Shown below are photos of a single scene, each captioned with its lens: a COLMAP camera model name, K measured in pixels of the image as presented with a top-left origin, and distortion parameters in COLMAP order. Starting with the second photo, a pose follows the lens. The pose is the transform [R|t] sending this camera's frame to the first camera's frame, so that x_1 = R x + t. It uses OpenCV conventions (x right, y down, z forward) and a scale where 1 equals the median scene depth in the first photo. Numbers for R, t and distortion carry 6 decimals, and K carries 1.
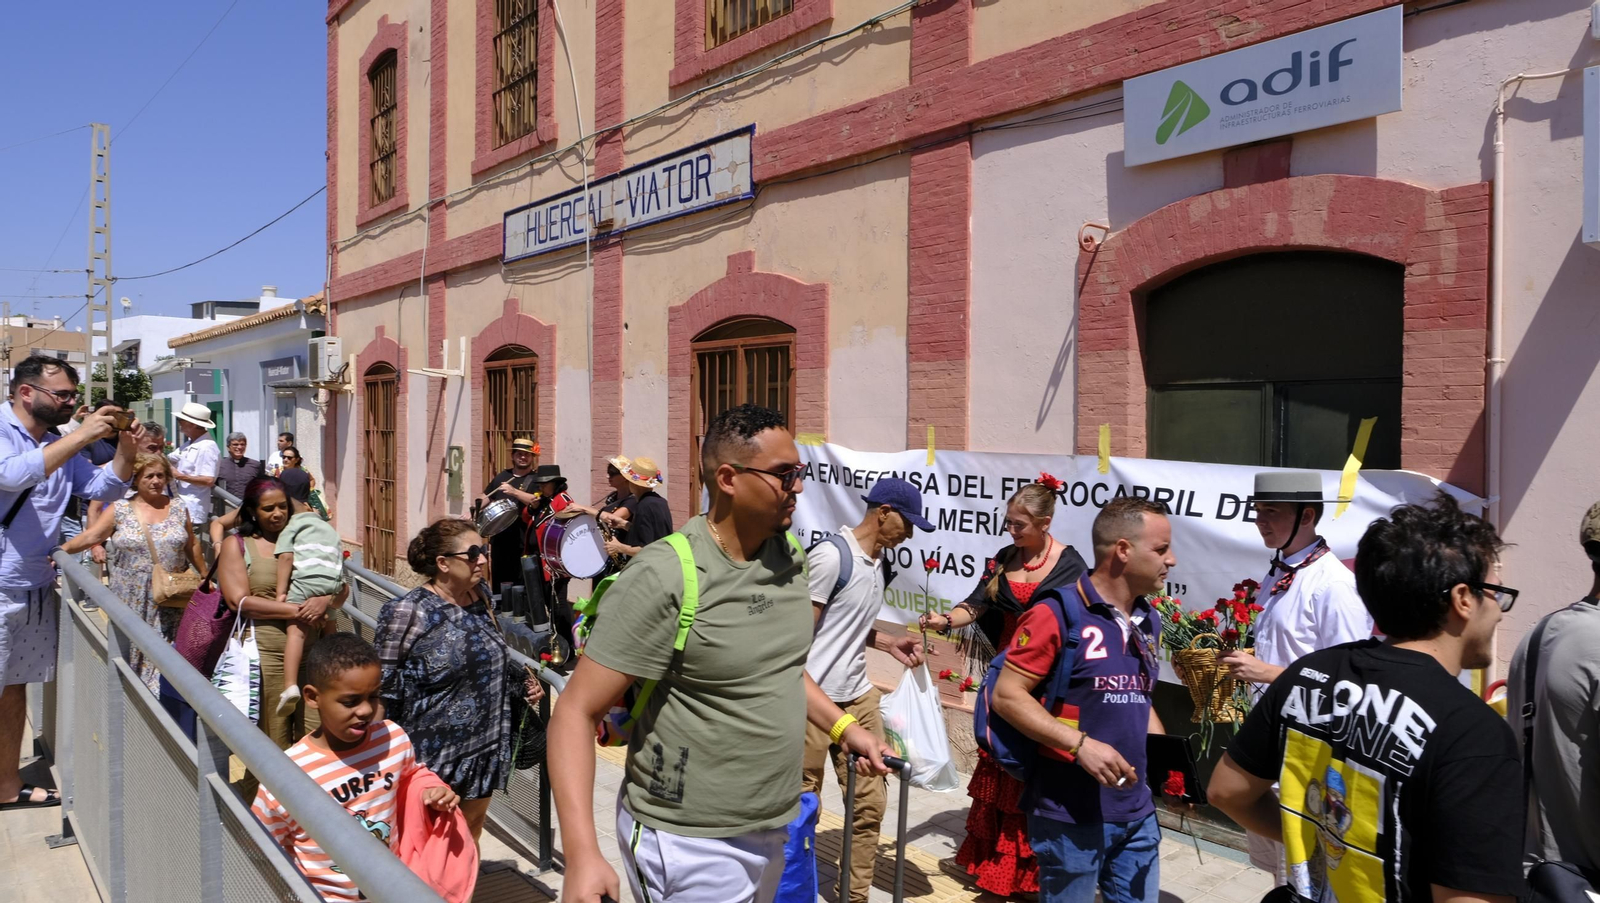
lens RADIAL K [[1085.7, 0, 806.0], [0, 1085.7, 452.7], [0, 0, 1]] dist [-0.028458, 0.013055]
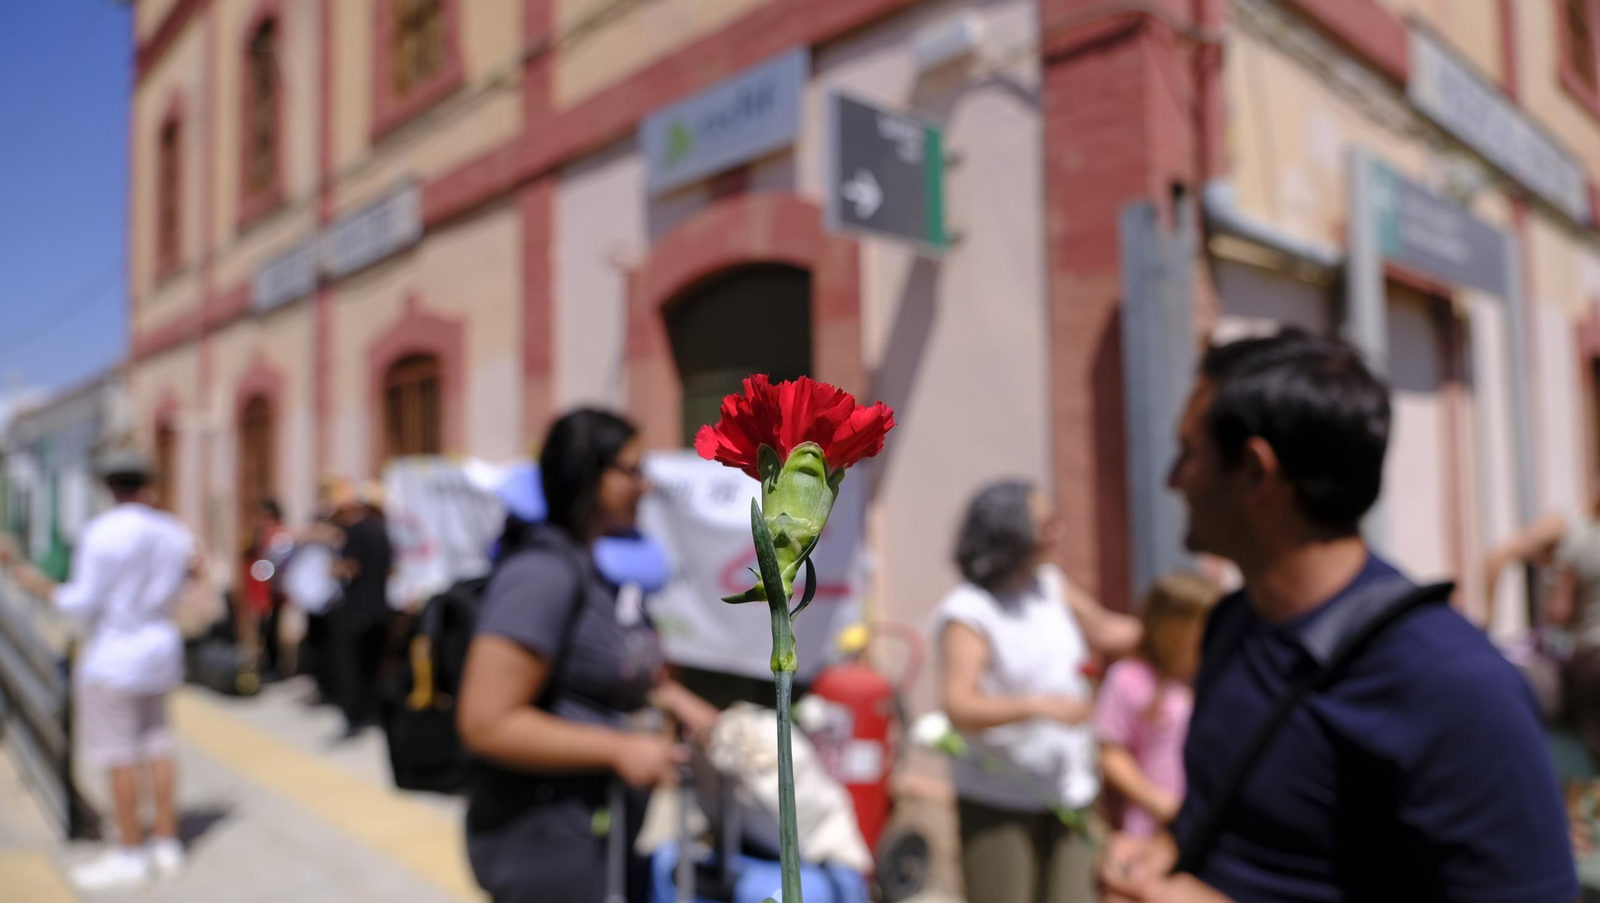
lens RADIAL K [[1088.4, 0, 804.1], [0, 1088.4, 453.5], [0, 0, 1]] dist [-0.024724, 0.009795]
pose [[0.998202, -0.020545, 0.056310, 0.250929], [0.024121, 0.997685, -0.063584, 0.050673], [-0.054873, 0.064828, 0.996387, -0.073874]]
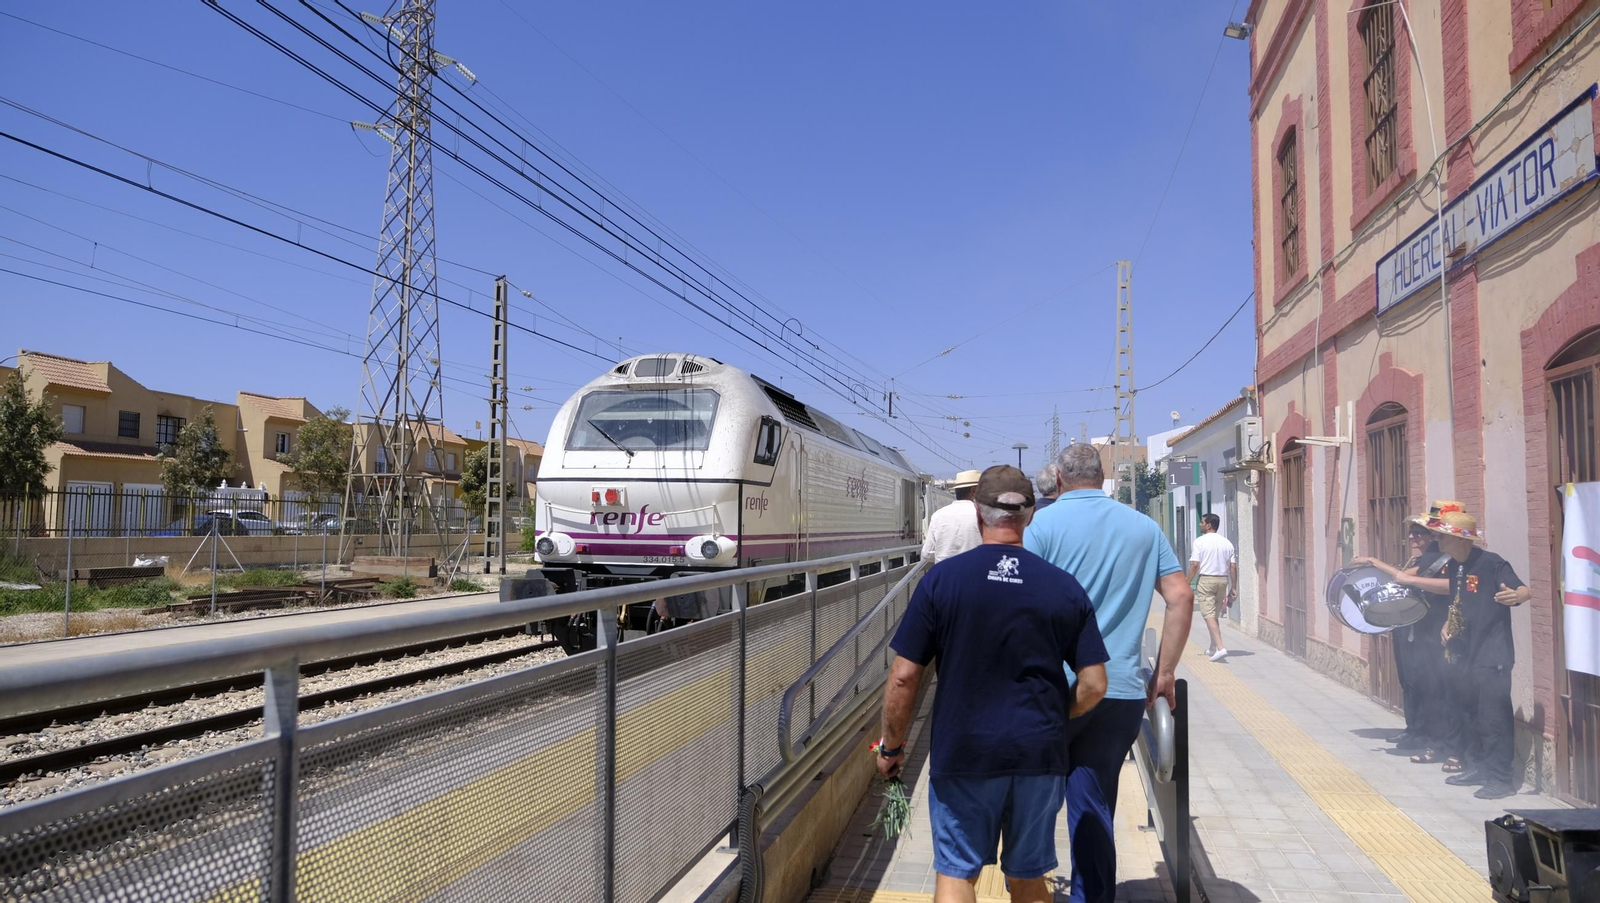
lens RADIAL K [[1087.7, 0, 805.5], [0, 1087.7, 454.8], [0, 0, 1]] dist [-0.022885, 0.003848]
pose [[0.612102, -0.054981, -0.788865, 0.188029], [-0.019397, 0.996236, -0.084484, 0.039616], [0.790541, 0.067015, 0.608732, 0.081826]]
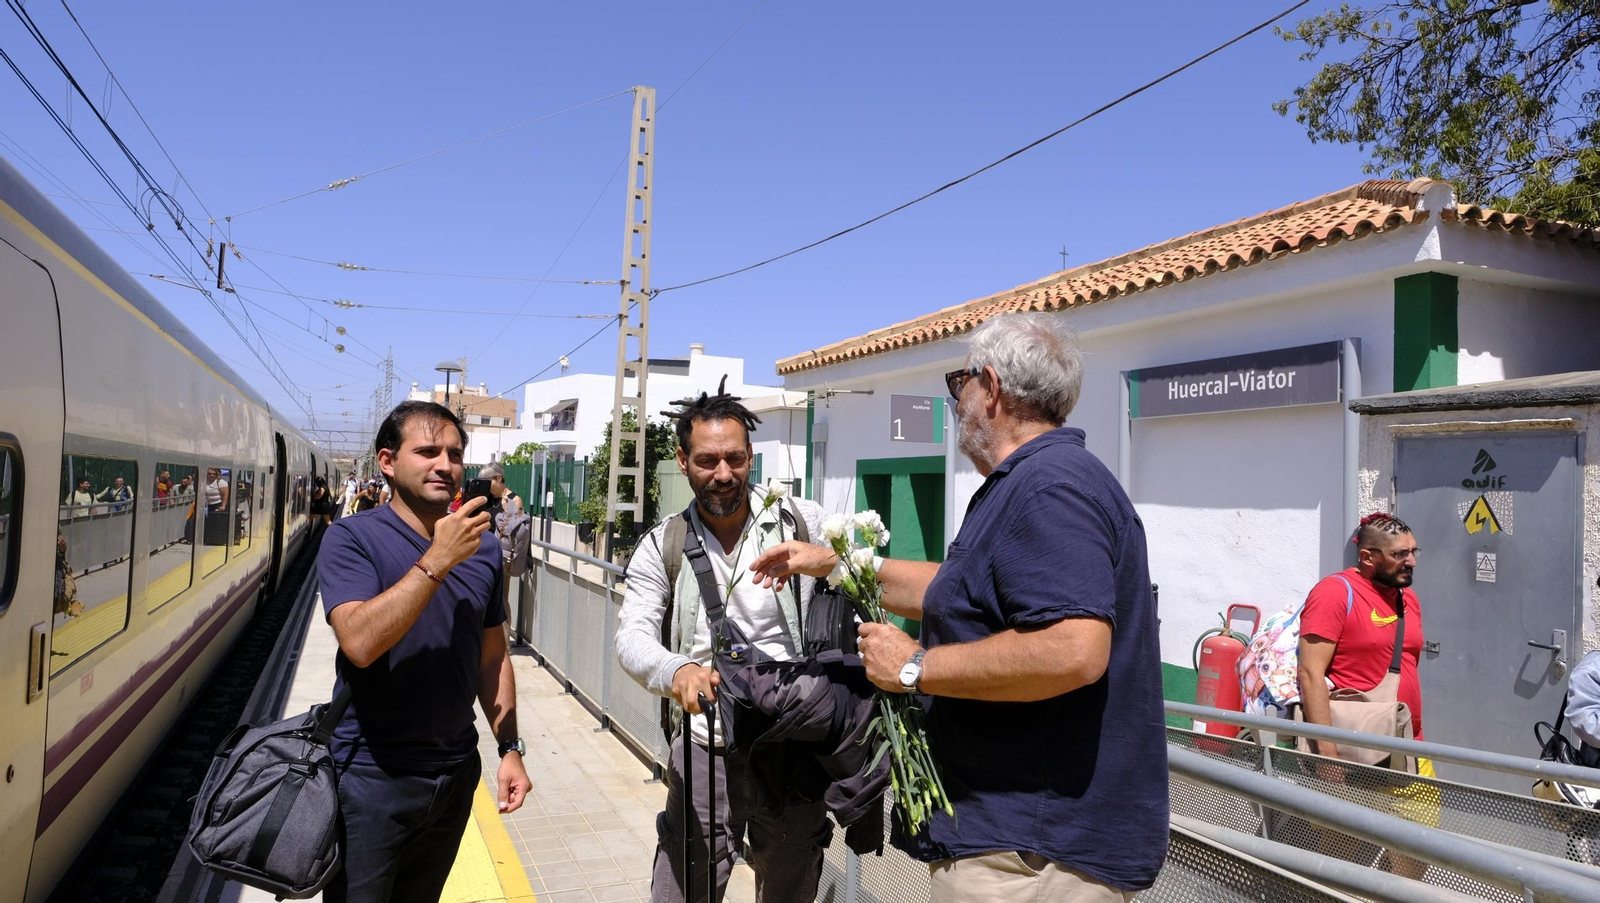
lens RADIAL K [[1085.7, 0, 806.0], [0, 1085.7, 452.7], [0, 0, 1]] dist [-0.028458, 0.013055]
pose [[0.955711, 0.010499, -0.294118, -1.201182], [-0.029831, 0.997672, -0.061321, -0.036422], [0.292790, 0.067379, 0.953800, 1.226367]]
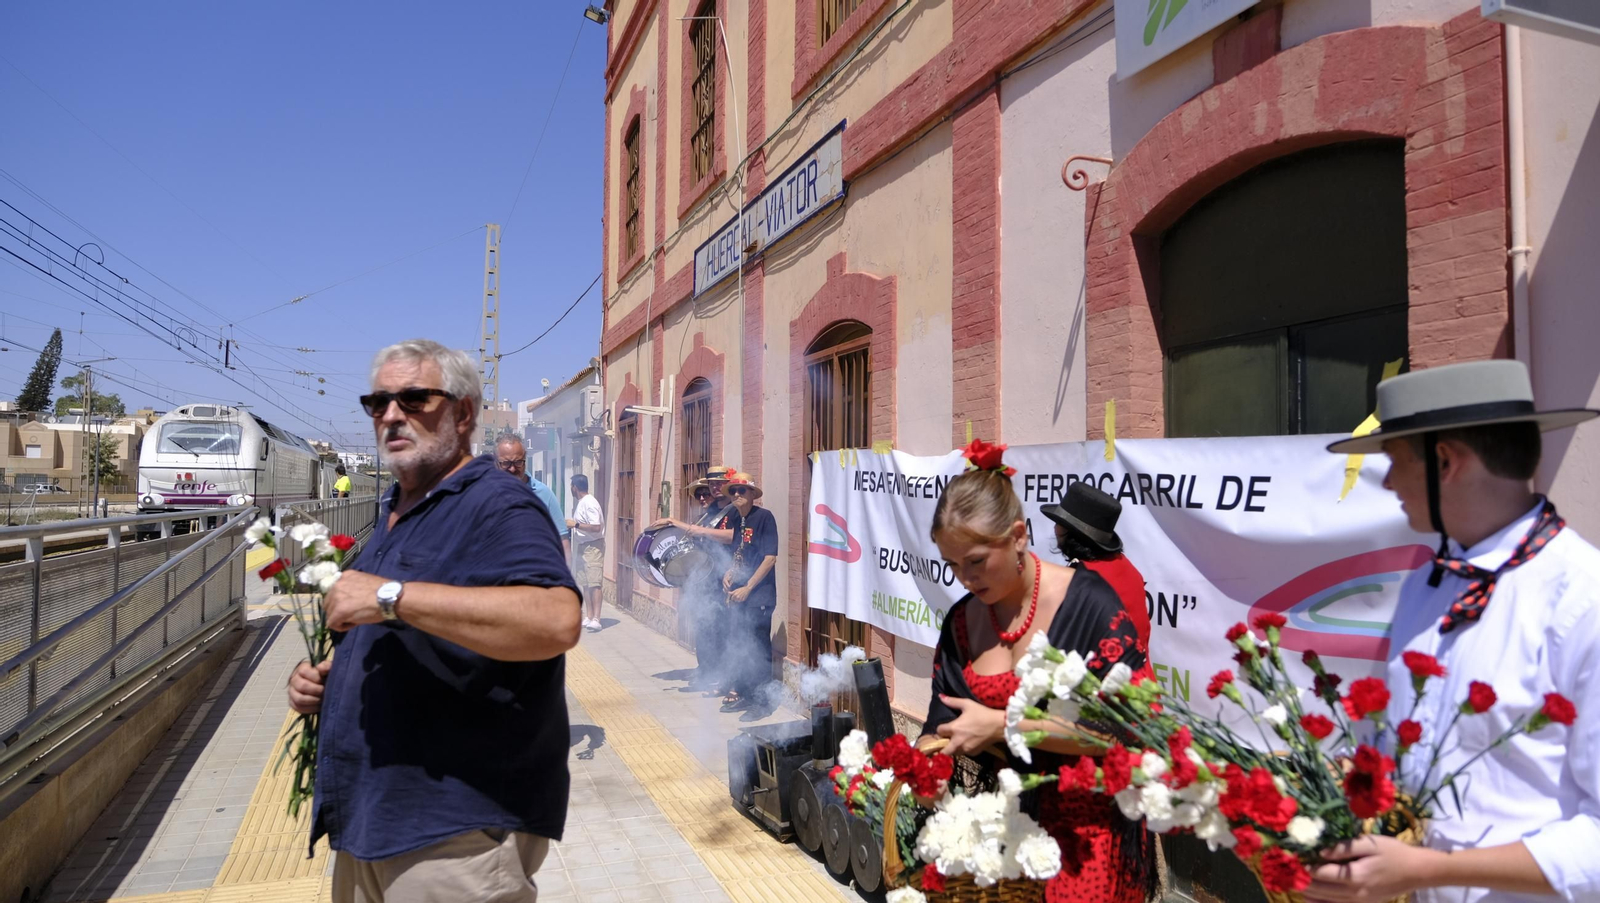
lens RADIAL K [[1088.4, 0, 804.1], [0, 1088.4, 453.5], [0, 0, 1]] dist [-0.024724, 0.009795]
pose [[0.938606, -0.015553, -0.344641, 0.224904], [-0.005709, 0.998146, -0.060592, 0.042332], [0.344945, 0.058839, 0.936777, 0.108797]]
